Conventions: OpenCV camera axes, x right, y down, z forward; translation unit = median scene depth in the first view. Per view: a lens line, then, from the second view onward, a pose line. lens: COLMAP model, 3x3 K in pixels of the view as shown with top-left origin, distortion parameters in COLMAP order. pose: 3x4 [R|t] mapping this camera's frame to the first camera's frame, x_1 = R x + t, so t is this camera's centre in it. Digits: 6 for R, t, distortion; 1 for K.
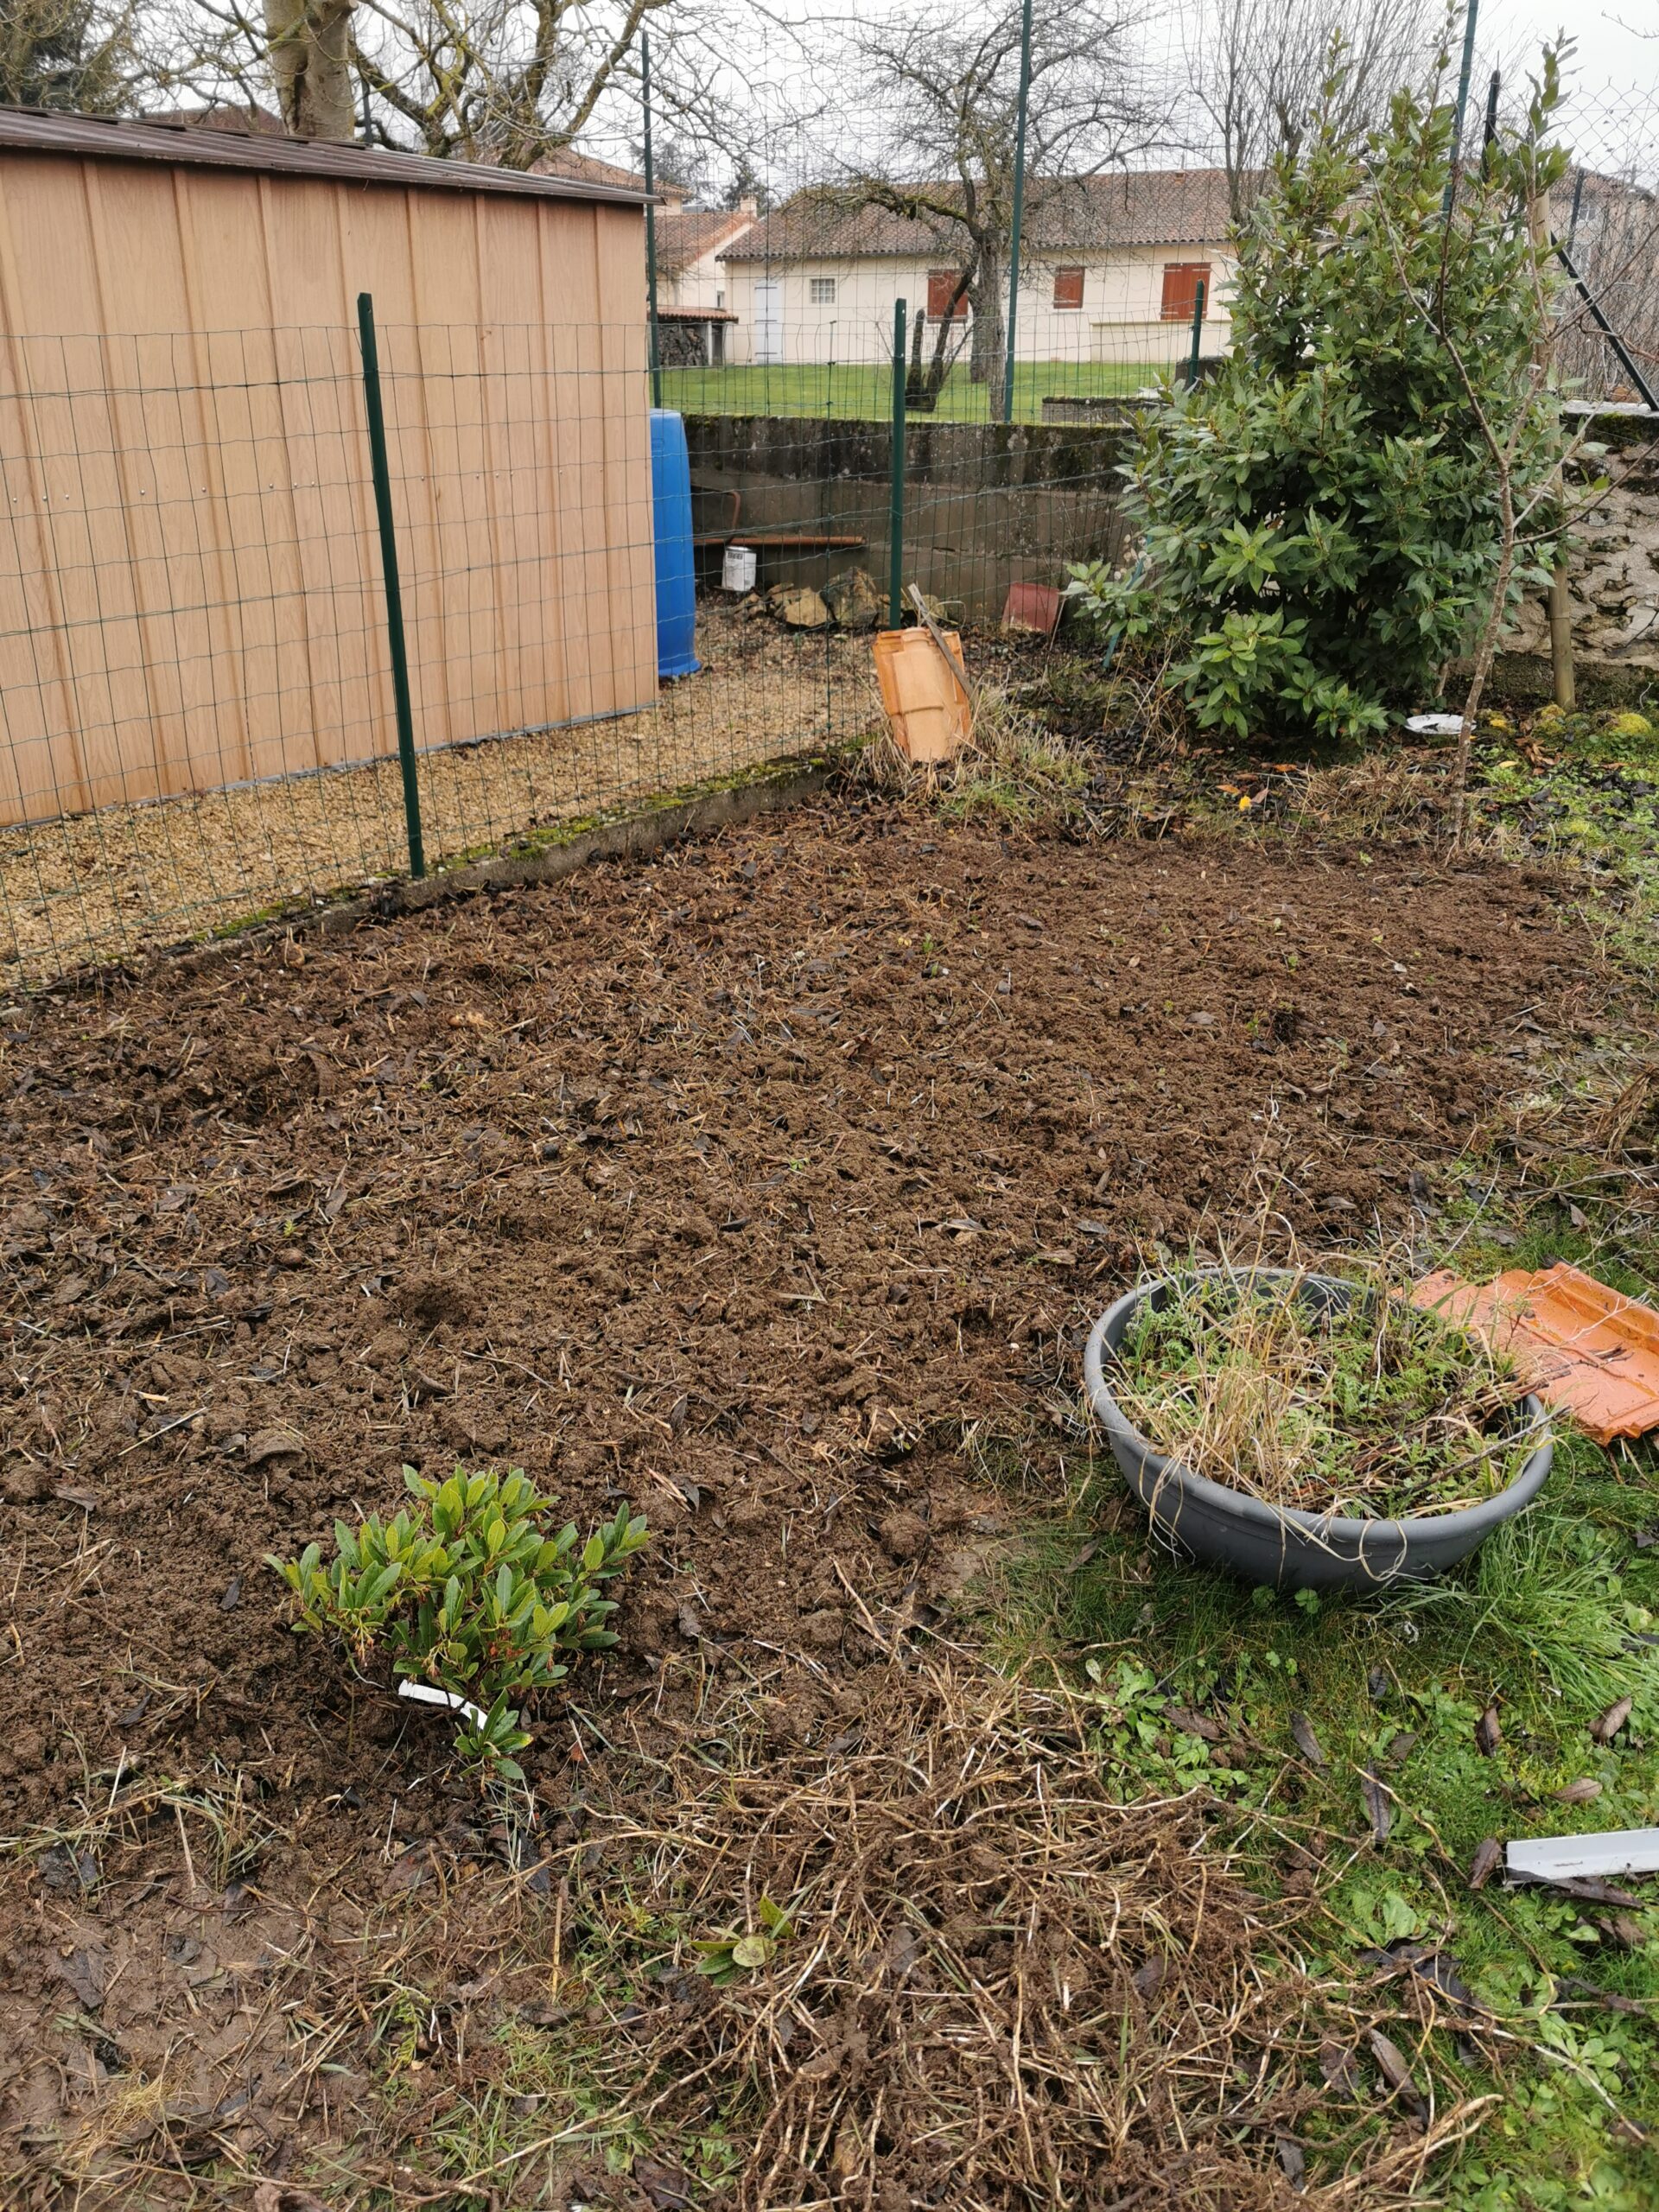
lens RADIAL K [[1787.5, 0, 829.5], [0, 1787.5, 1106.0], [0, 0, 1]] dist [0.108595, -0.135715]
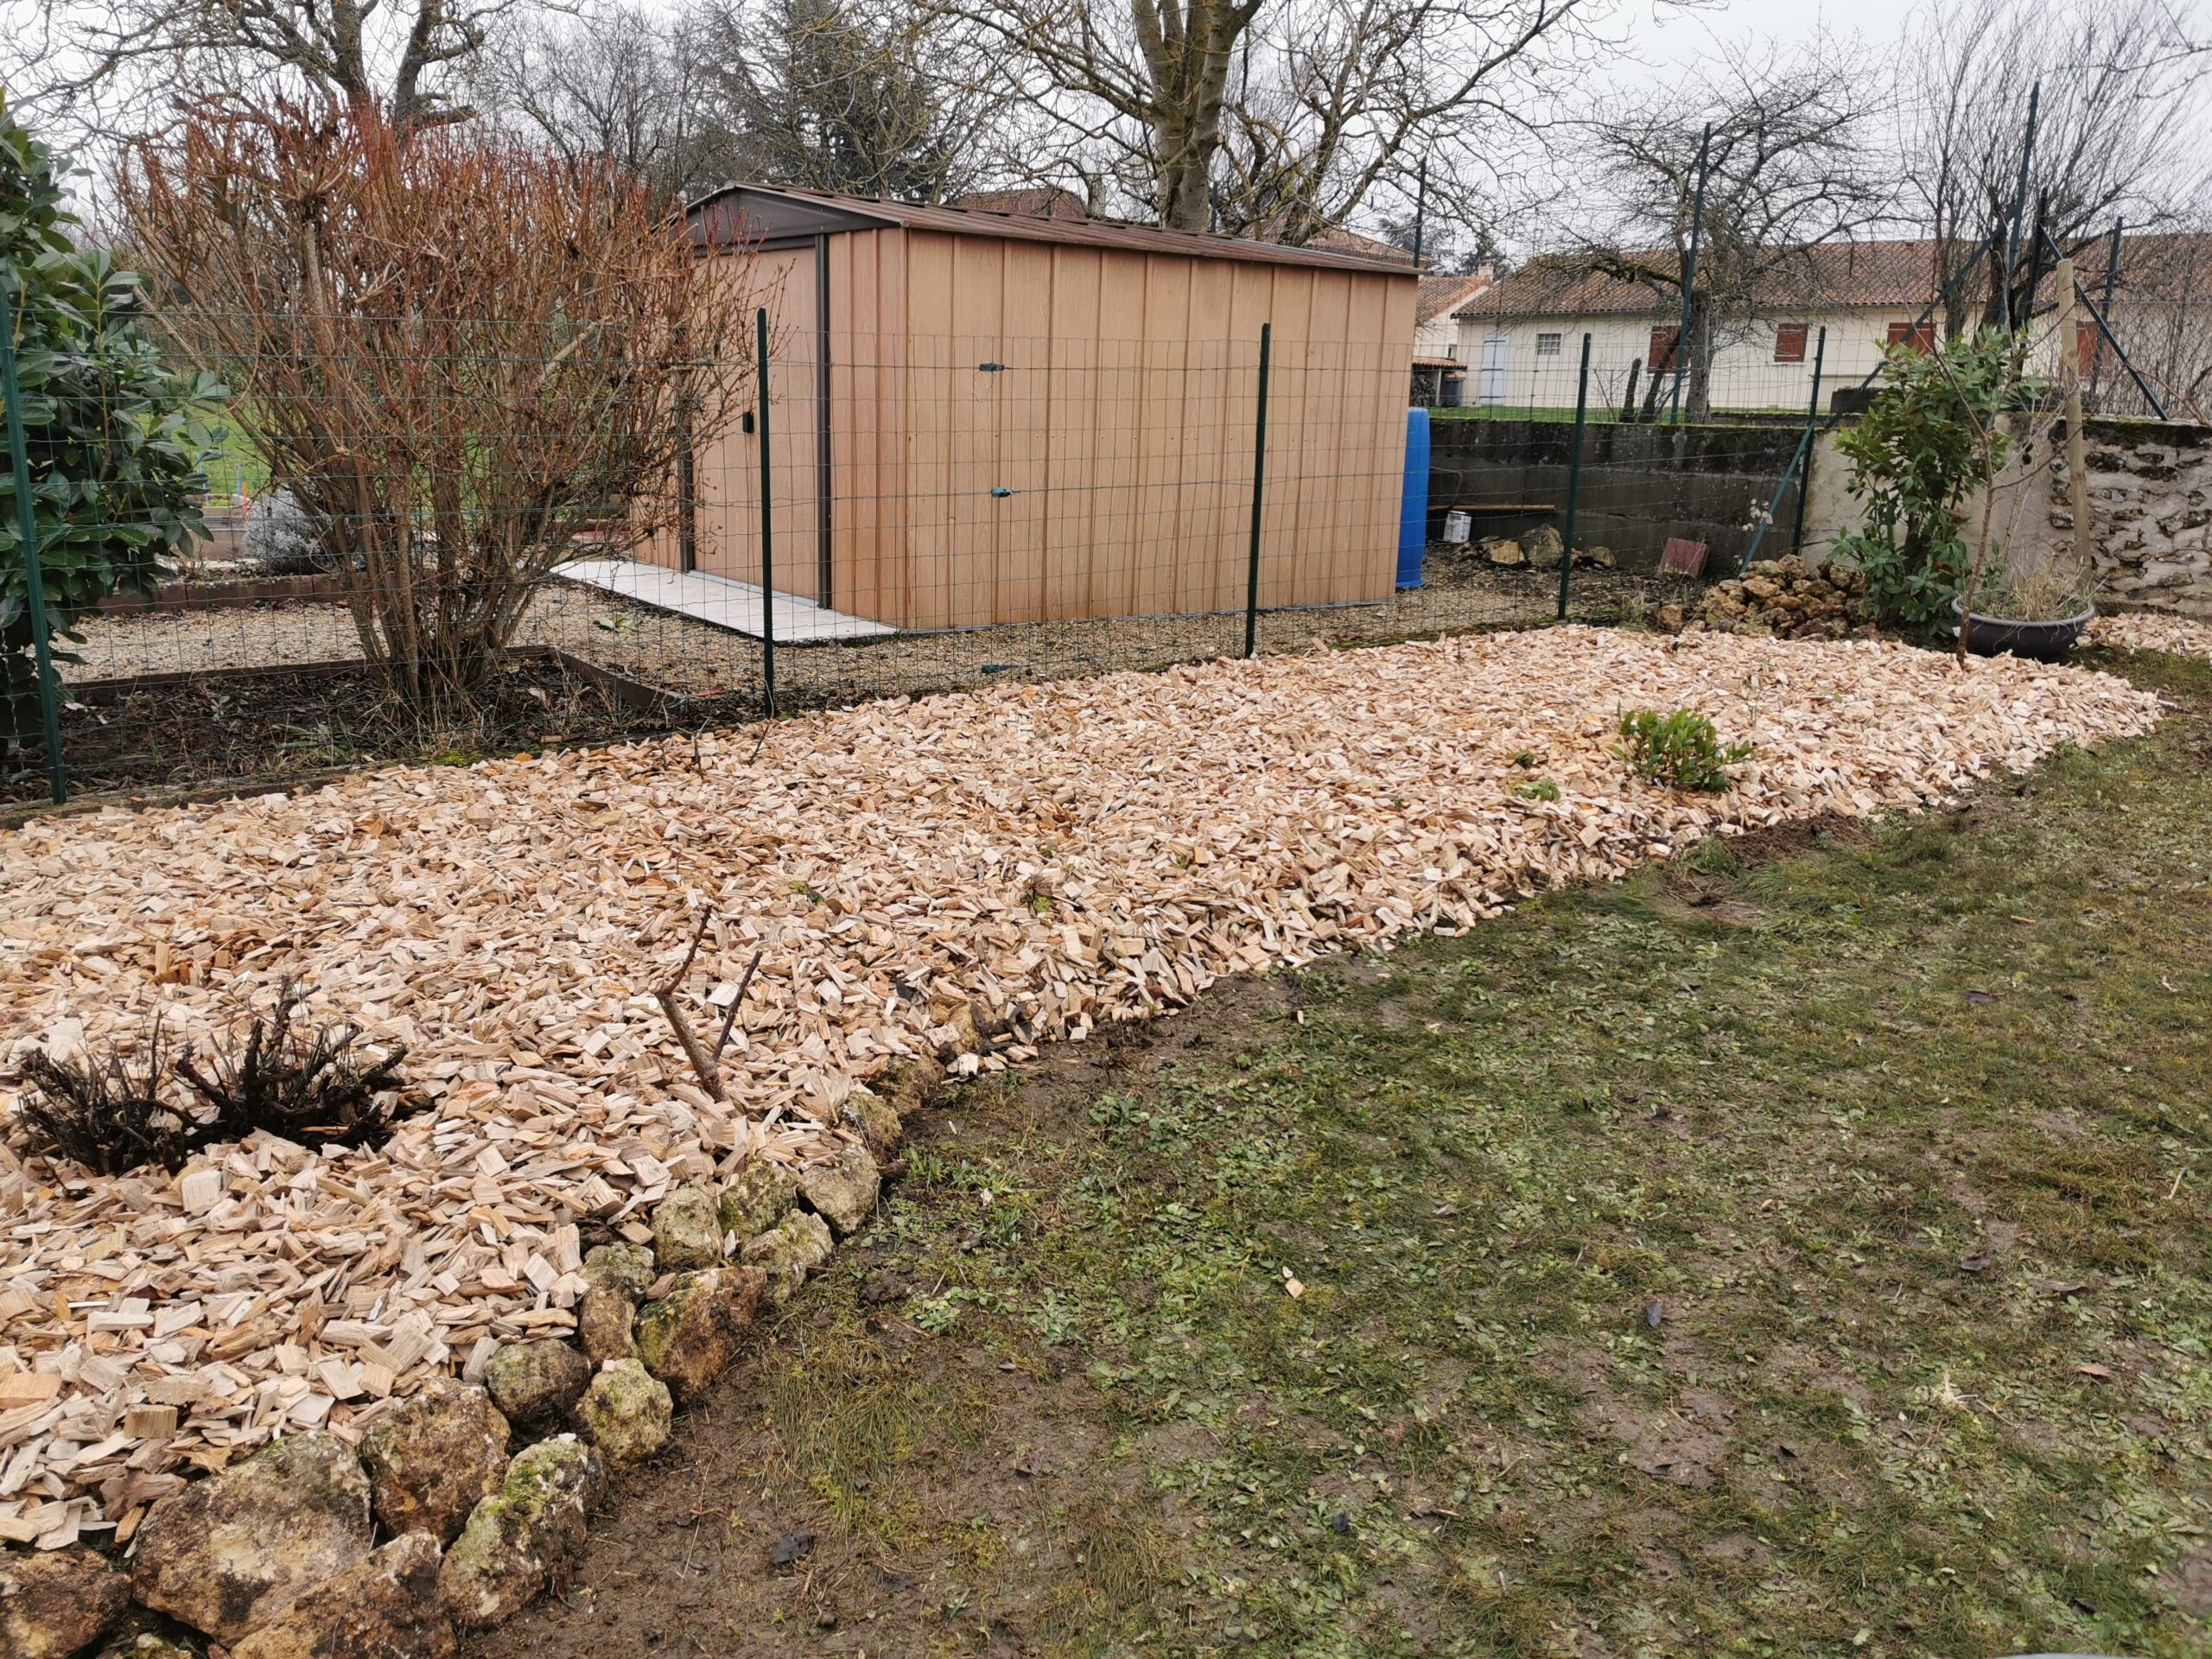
lens RADIAL K [[1787.5, 0, 1107.2], [0, 1787.5, 860.3], [0, 0, 1]] dist [0.108595, -0.135715]
pose [[0.972390, 0.079457, -0.219416, 0.003106], [-0.110060, 0.985259, -0.130966, 0.047489], [0.205775, 0.151499, 0.966801, -0.098036]]
